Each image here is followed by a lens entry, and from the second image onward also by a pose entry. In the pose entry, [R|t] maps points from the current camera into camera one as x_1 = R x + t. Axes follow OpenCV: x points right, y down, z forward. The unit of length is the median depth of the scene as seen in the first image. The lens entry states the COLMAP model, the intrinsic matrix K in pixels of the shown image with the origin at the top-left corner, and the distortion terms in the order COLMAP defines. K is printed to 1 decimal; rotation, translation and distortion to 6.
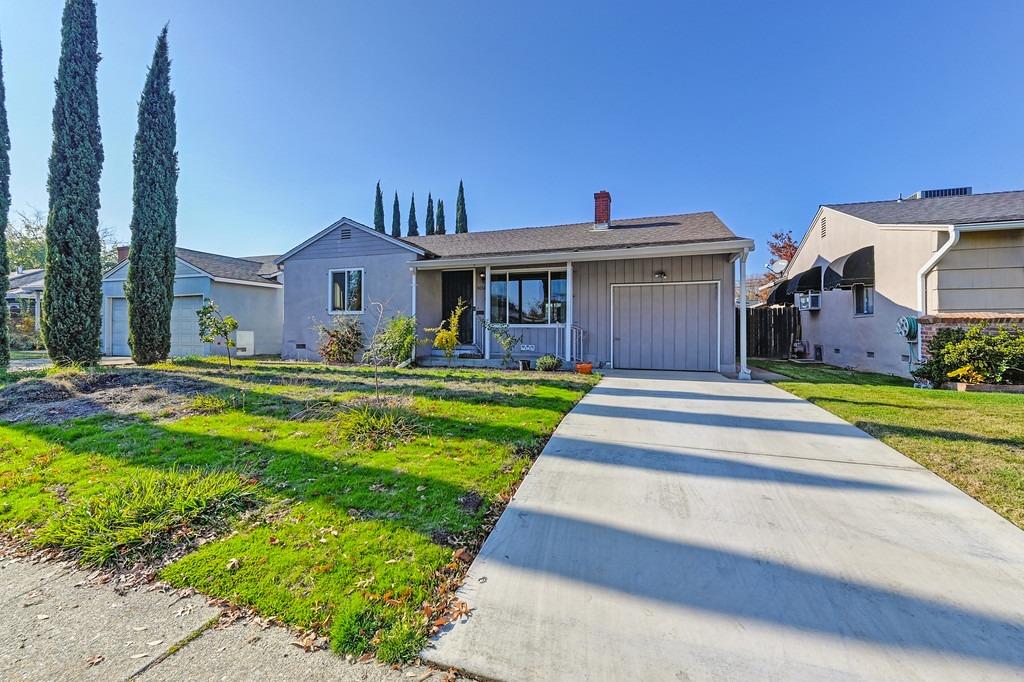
lens RADIAL K [[416.7, 0, 513.7], [0, 416.7, 322.4], [0, 0, 1]] dist [0.002558, -0.000074]
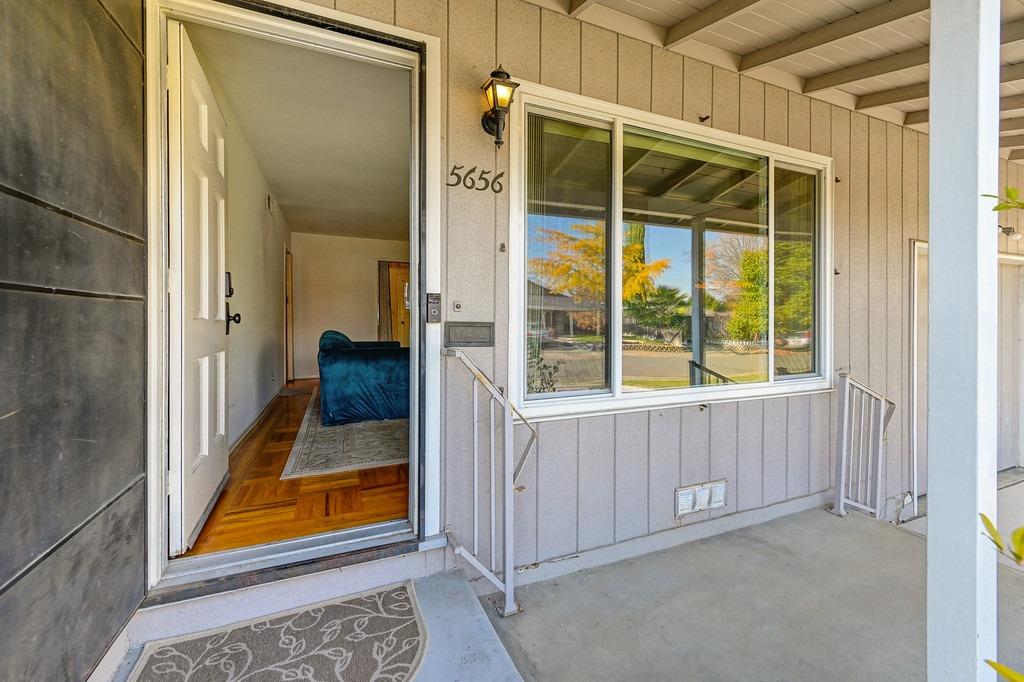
lens RADIAL K [[410.1, 0, 511.6], [0, 410.1, 322.5], [0, 0, 1]] dist [0.001051, -0.000019]
pose [[0.745727, -0.004482, 0.666237, -0.189639], [-0.011227, 0.999751, 0.019291, -0.034076], [-0.666157, -0.021866, 0.745491, 0.959614]]
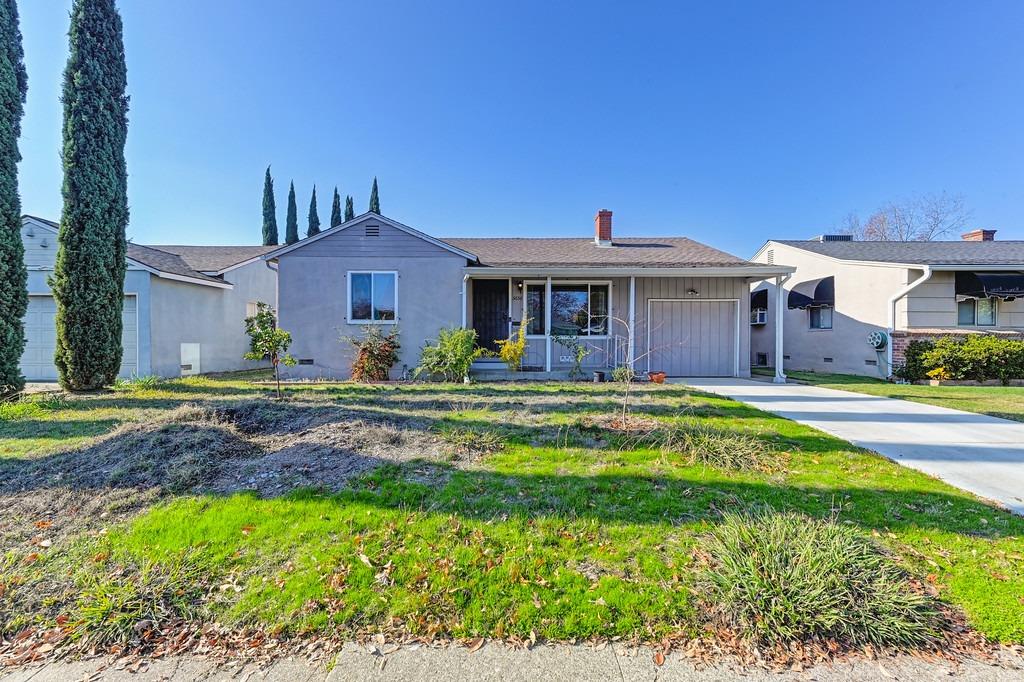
lens RADIAL K [[408.0, 0, 515.2], [0, 408.0, 337.5], [0, 0, 1]] dist [0.002890, -0.000198]
pose [[0.944285, -0.000013, 0.329128, -0.435136], [-0.005424, 0.999864, 0.015603, -0.006637], [-0.329083, -0.016519, 0.944157, 0.112423]]
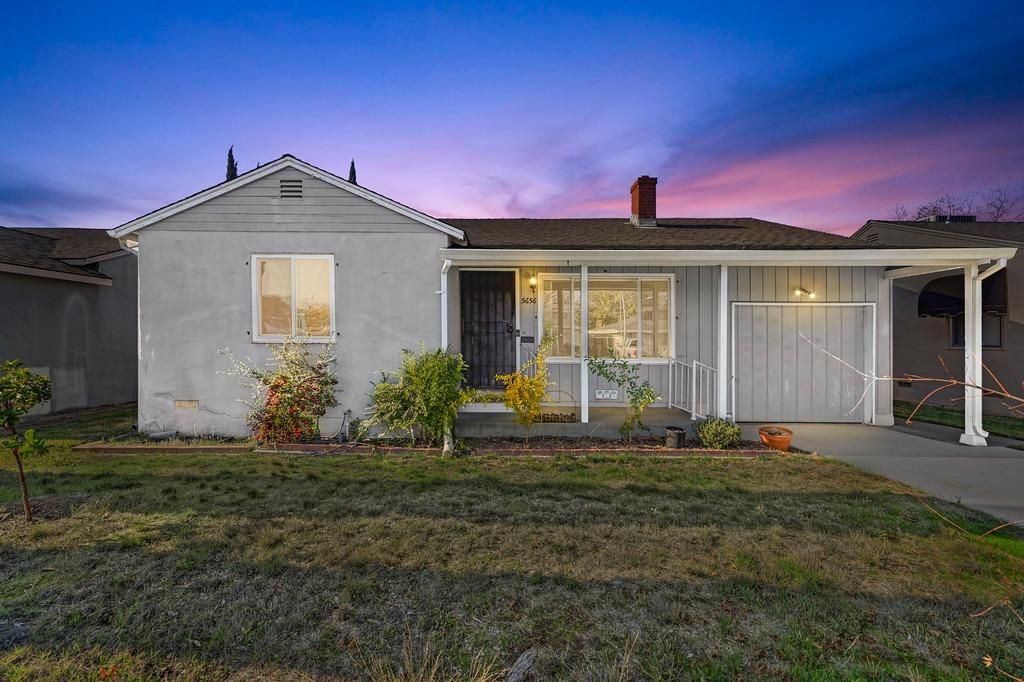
lens RADIAL K [[413.3, 0, 501.7], [0, 413.3, 343.1], [0, 0, 1]] dist [0.001574, -0.000074]
pose [[0.949103, 0.000186, 0.314965, -0.345226], [-0.009499, 0.999562, 0.028032, -0.038848], [-0.314821, -0.029597, 0.948689, 0.460795]]
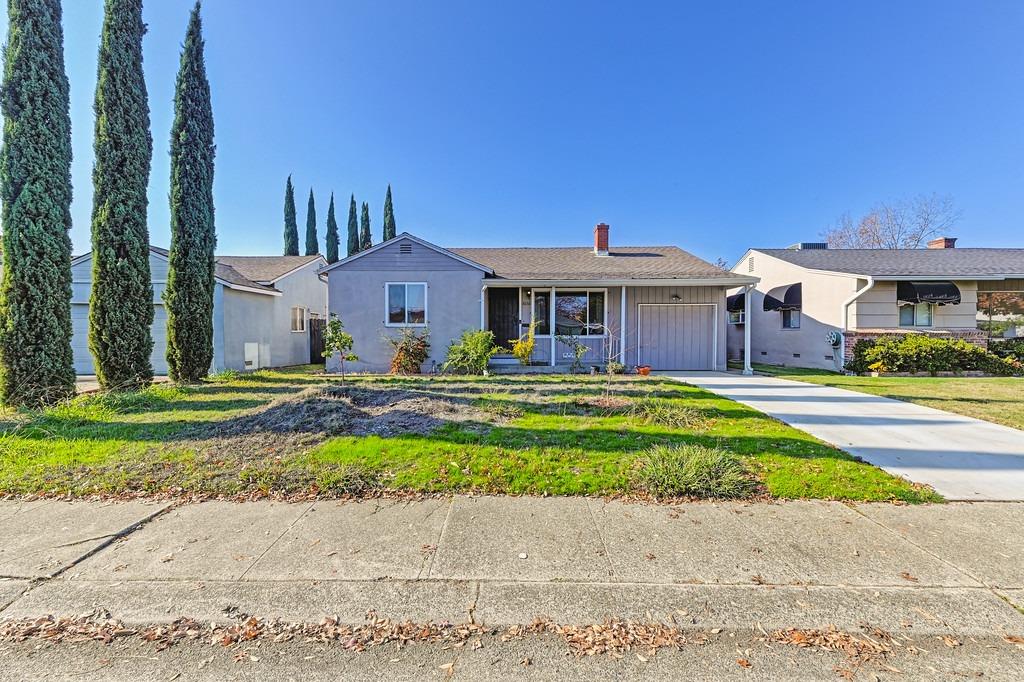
lens RADIAL K [[408.0, 0, 515.2], [0, 408.0, 337.5], [0, 0, 1]] dist [0.002890, -0.000198]
pose [[0.948014, -0.006151, 0.318169, -0.508417], [-0.001924, 0.999684, 0.025060, -0.019963], [-0.318223, -0.024369, 0.947703, -0.053593]]
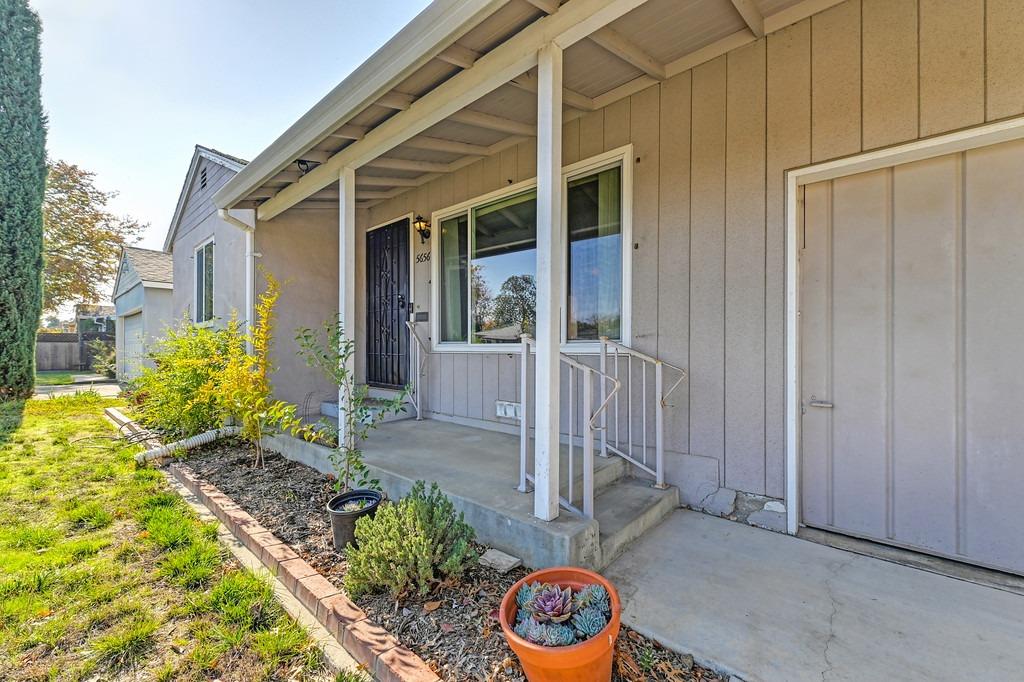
lens RADIAL K [[412.8, 0, 510.1], [0, 412.8, 345.5], [0, 0, 1]] dist [0.000673, -0.000041]
pose [[0.924149, -0.004605, -0.382005, 0.175072], [0.011732, 0.999798, 0.016328, -0.000542], [0.381852, -0.019571, 0.924016, 0.715100]]
